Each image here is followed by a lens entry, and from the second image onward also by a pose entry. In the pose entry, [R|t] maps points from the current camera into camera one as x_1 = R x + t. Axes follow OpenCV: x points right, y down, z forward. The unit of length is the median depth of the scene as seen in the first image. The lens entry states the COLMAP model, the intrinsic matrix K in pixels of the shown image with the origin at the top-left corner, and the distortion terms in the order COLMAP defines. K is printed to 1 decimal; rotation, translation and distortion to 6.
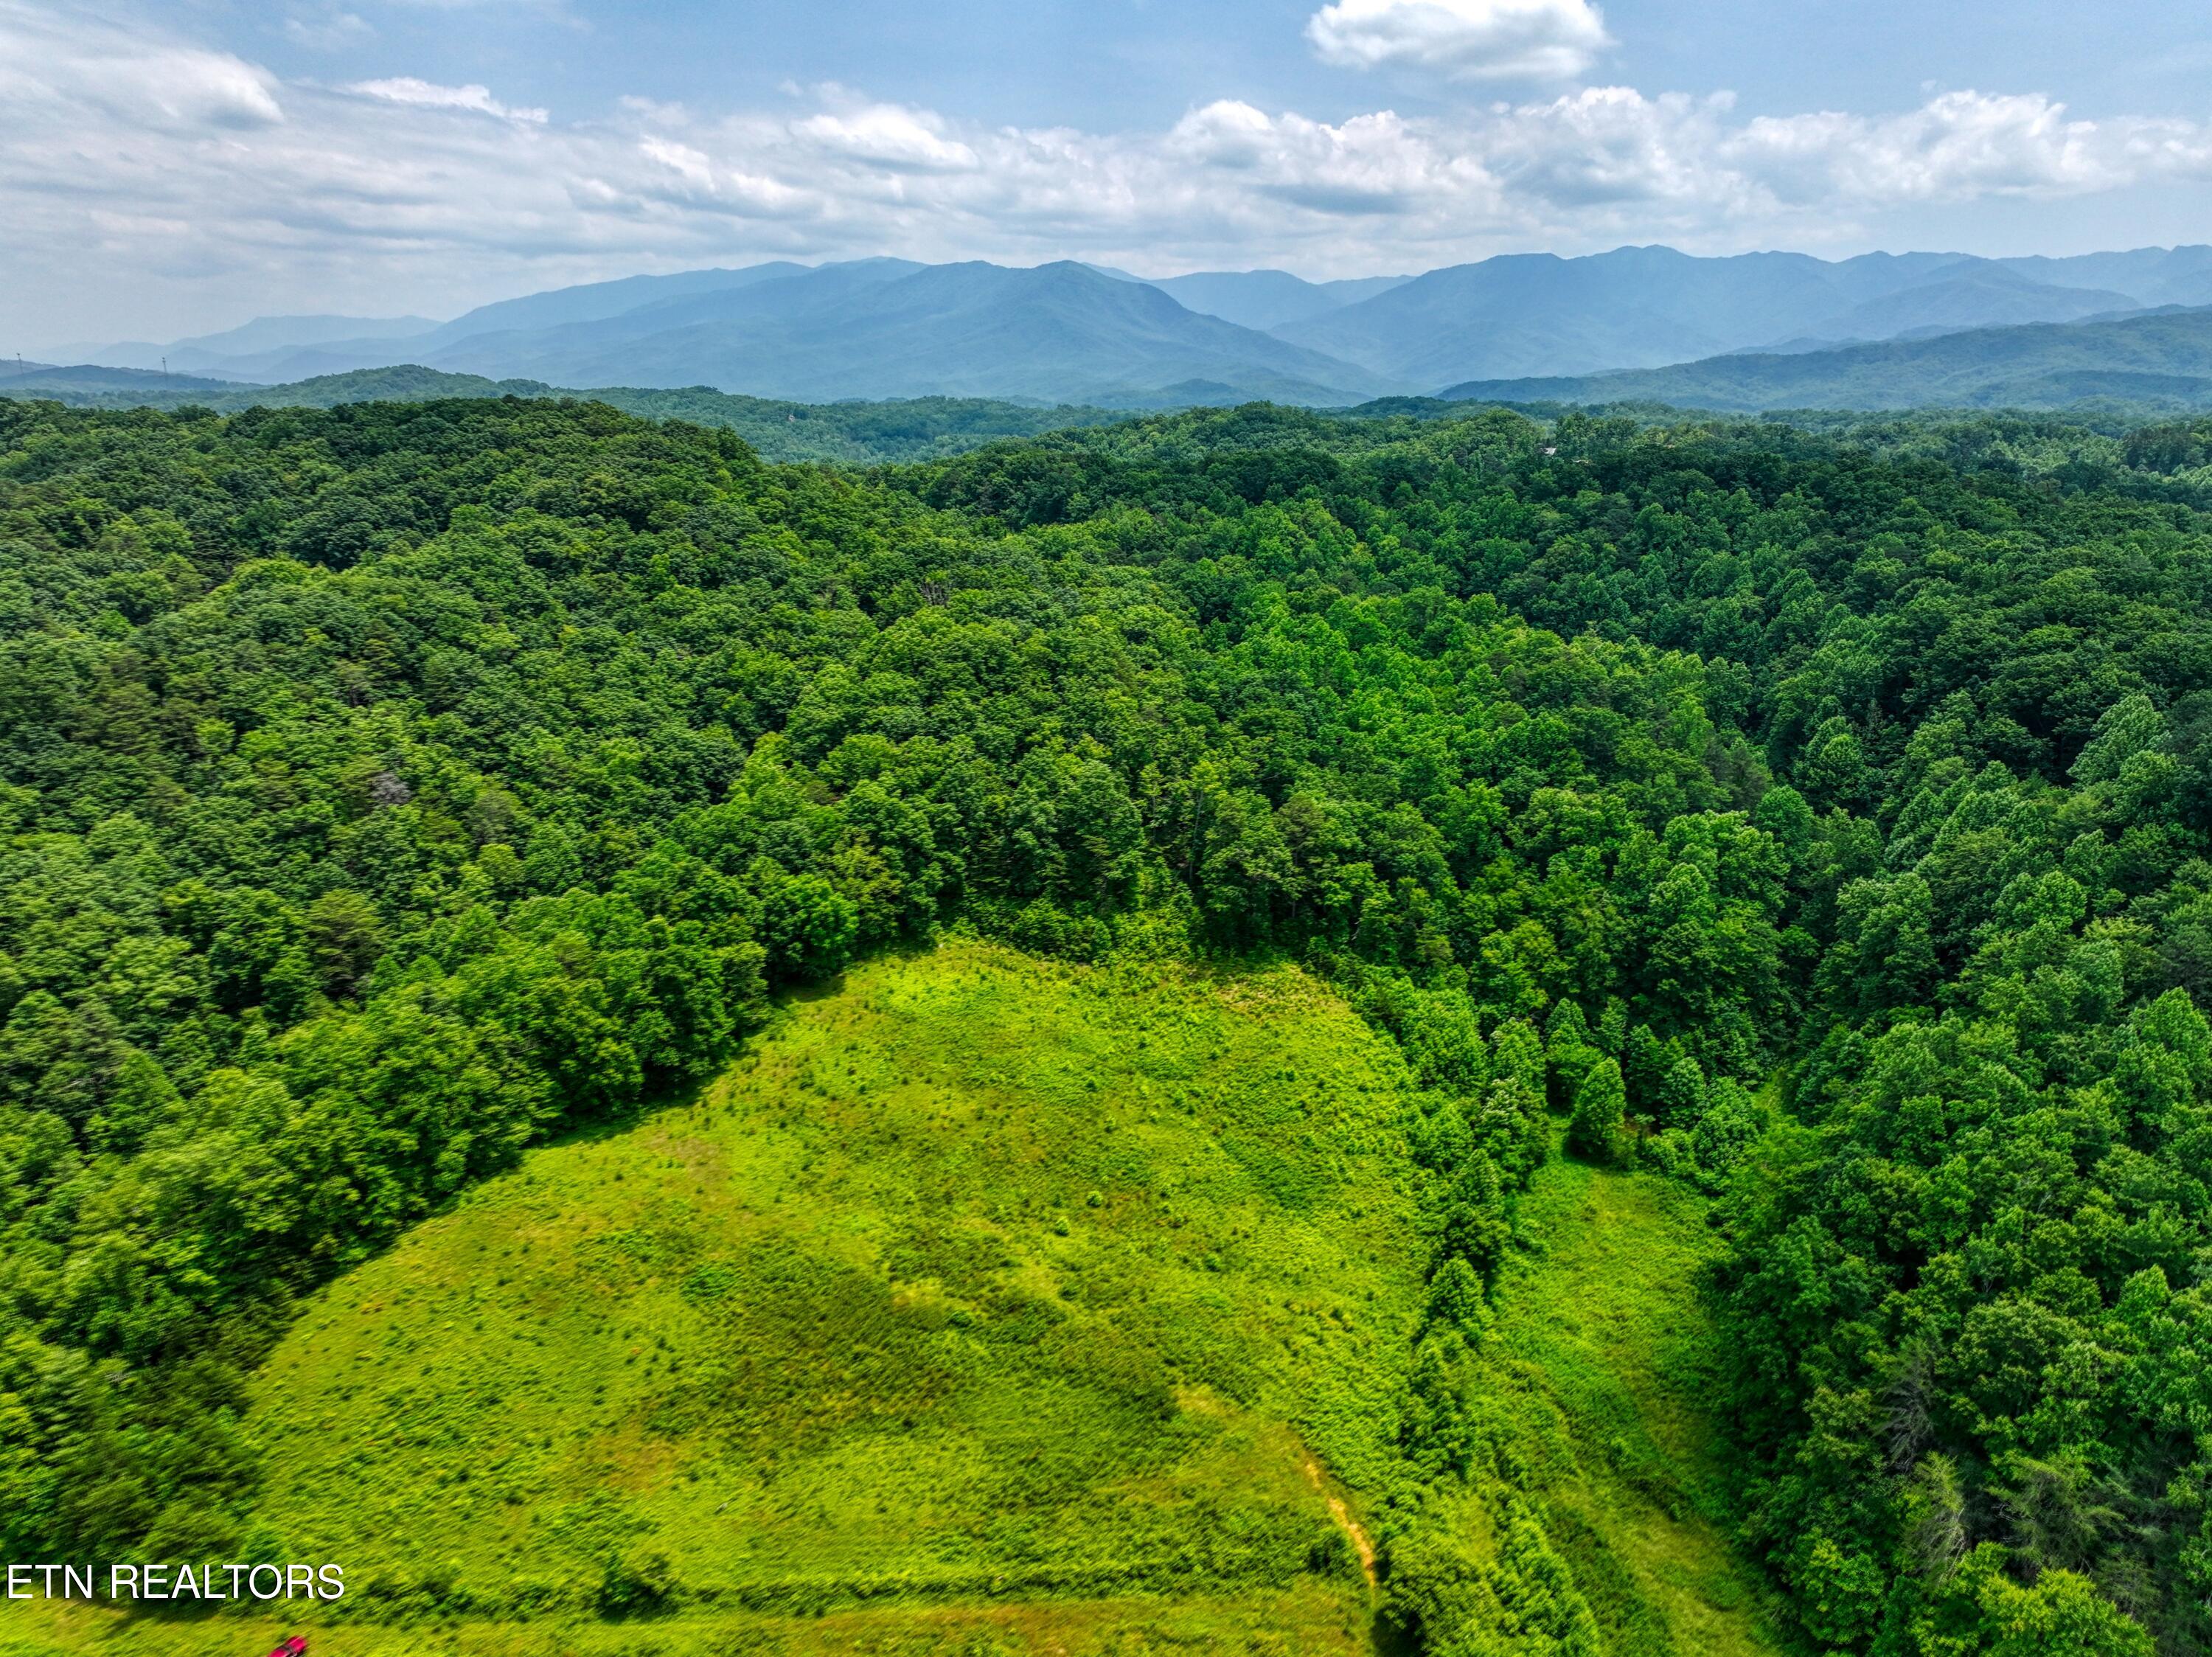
lens RADIAL K [[1551.0, 0, 1108.6], [0, 1551.0, 823.6], [0, 0, 1]] dist [-0.002068, 0.018517]
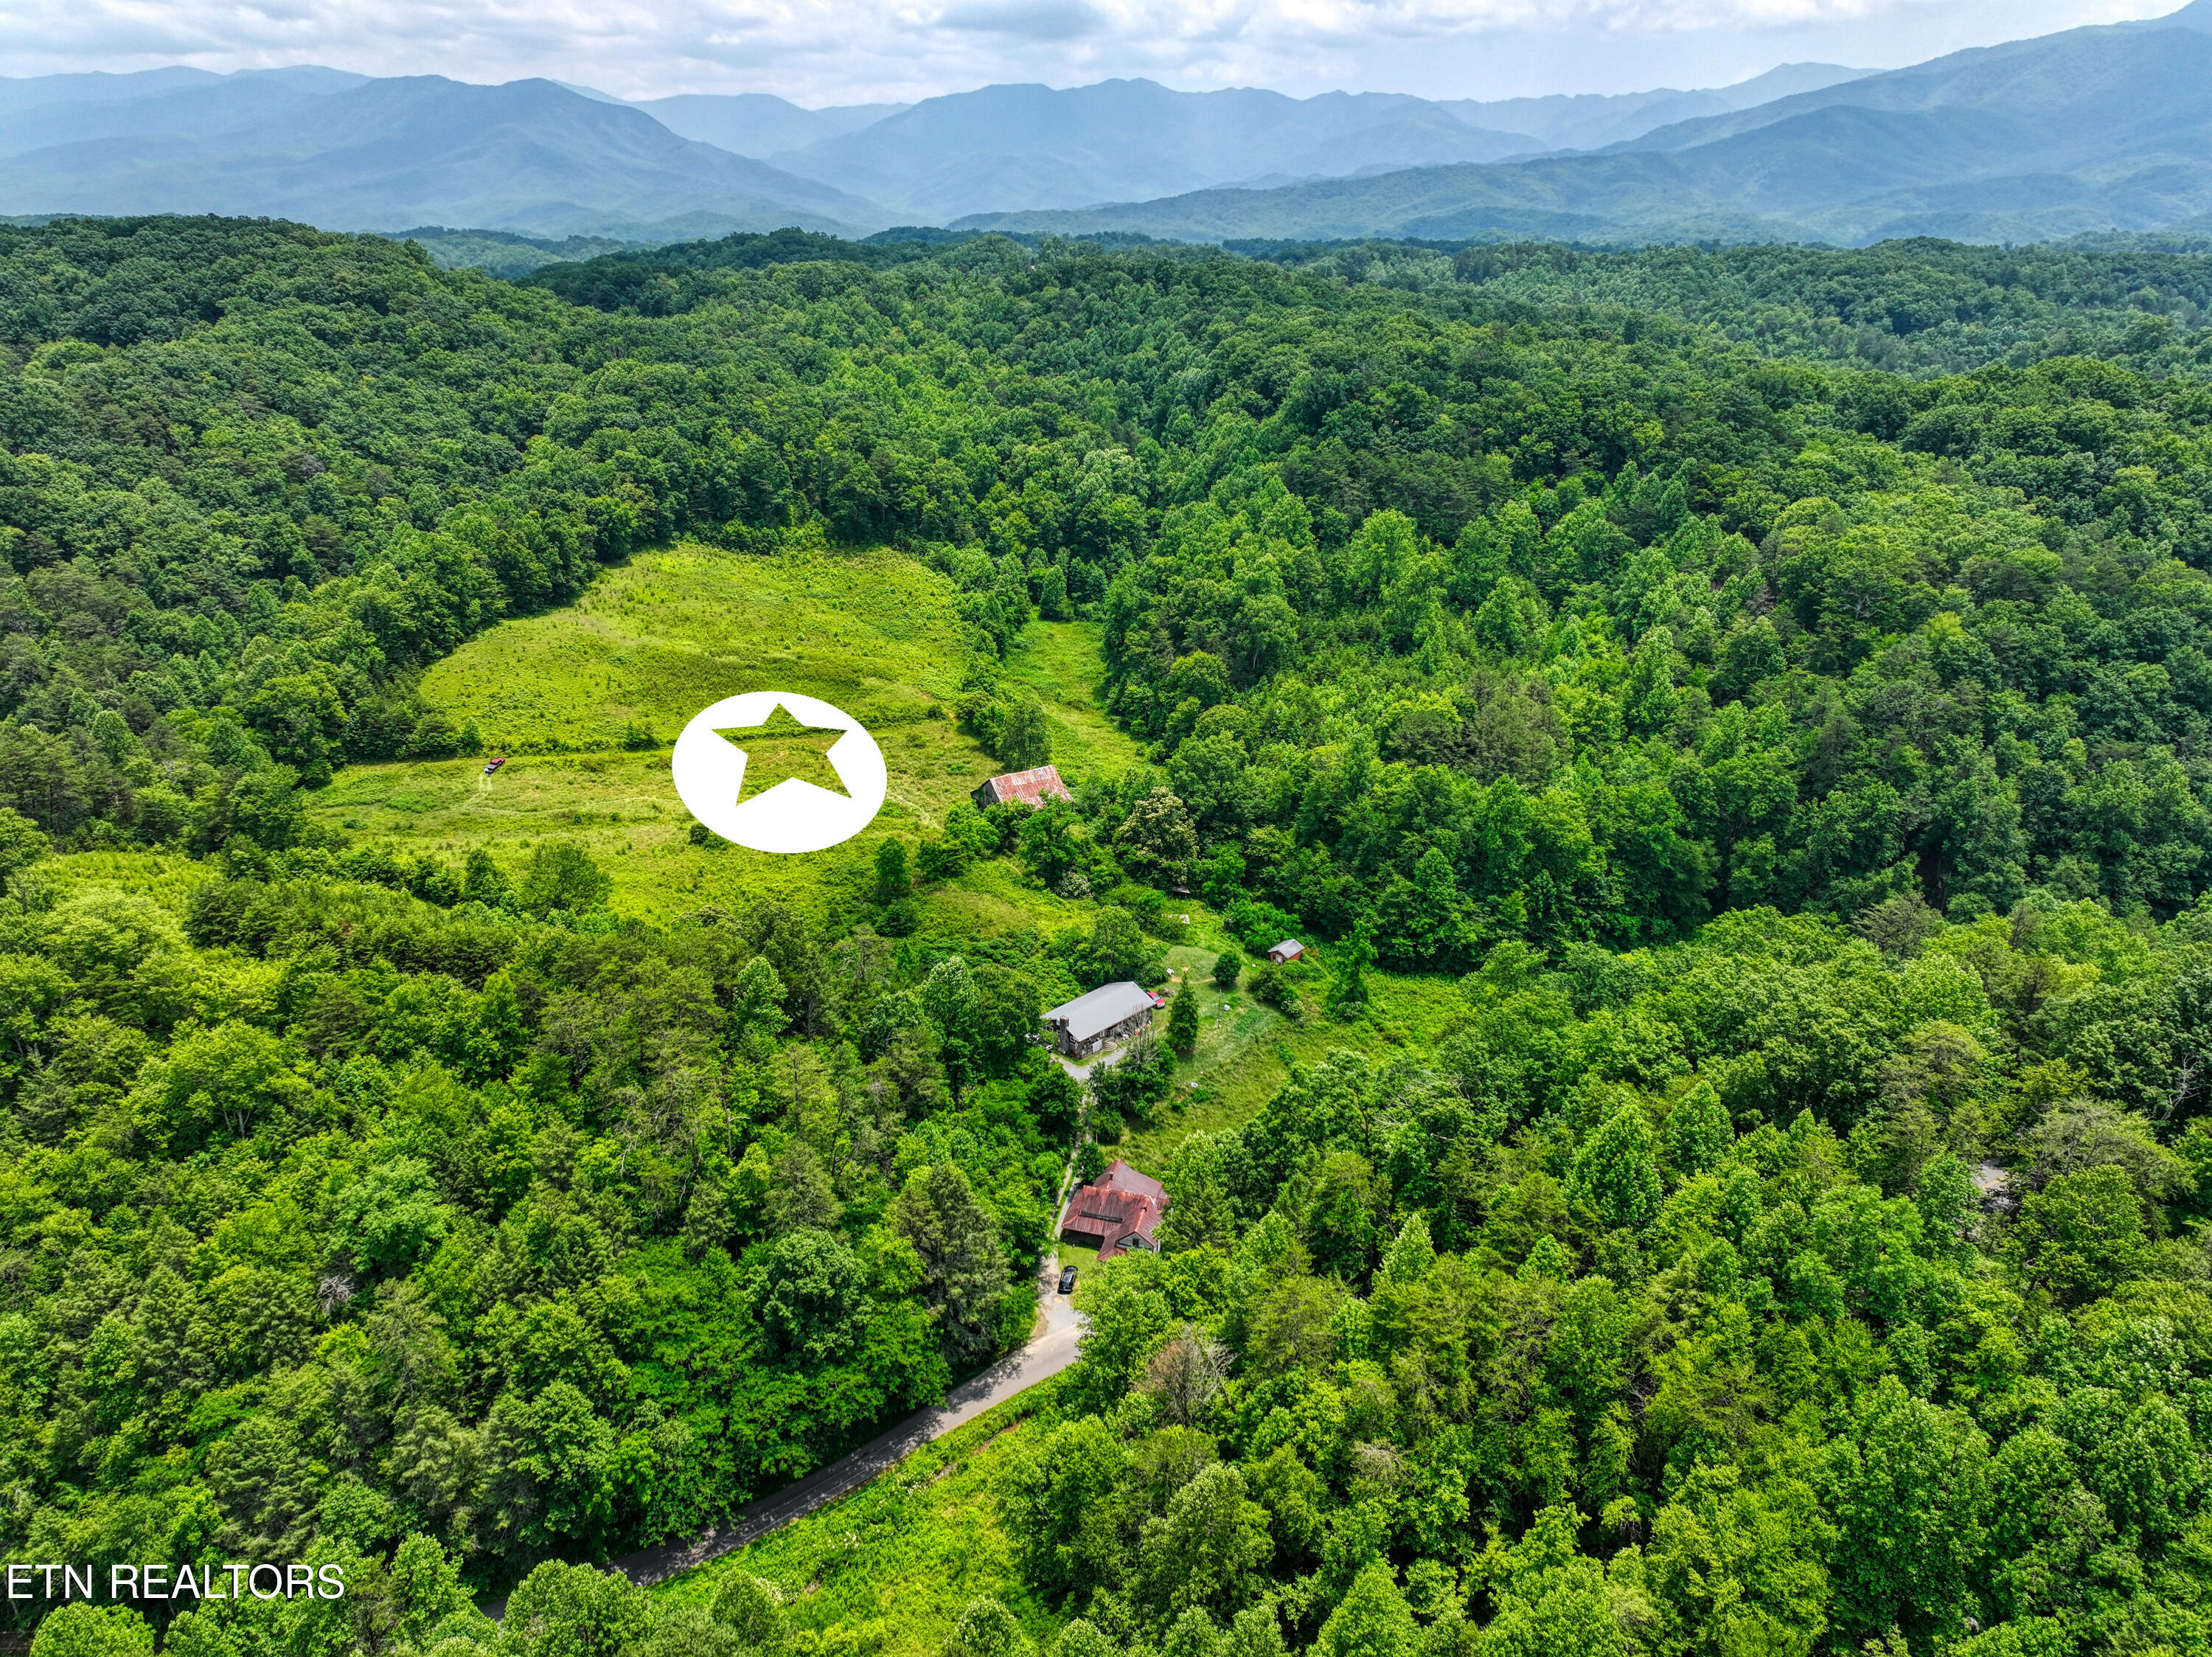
lens RADIAL K [[1550.2, 0, 1109.2], [0, 1550.2, 824.0], [0, 0, 1]] dist [0.003949, 0.008396]
pose [[0.955221, -0.106063, 0.276232, -0.148184], [0.079039, 0.991088, 0.107221, 0.218057], [-0.285143, -0.080587, 0.955091, -0.722533]]
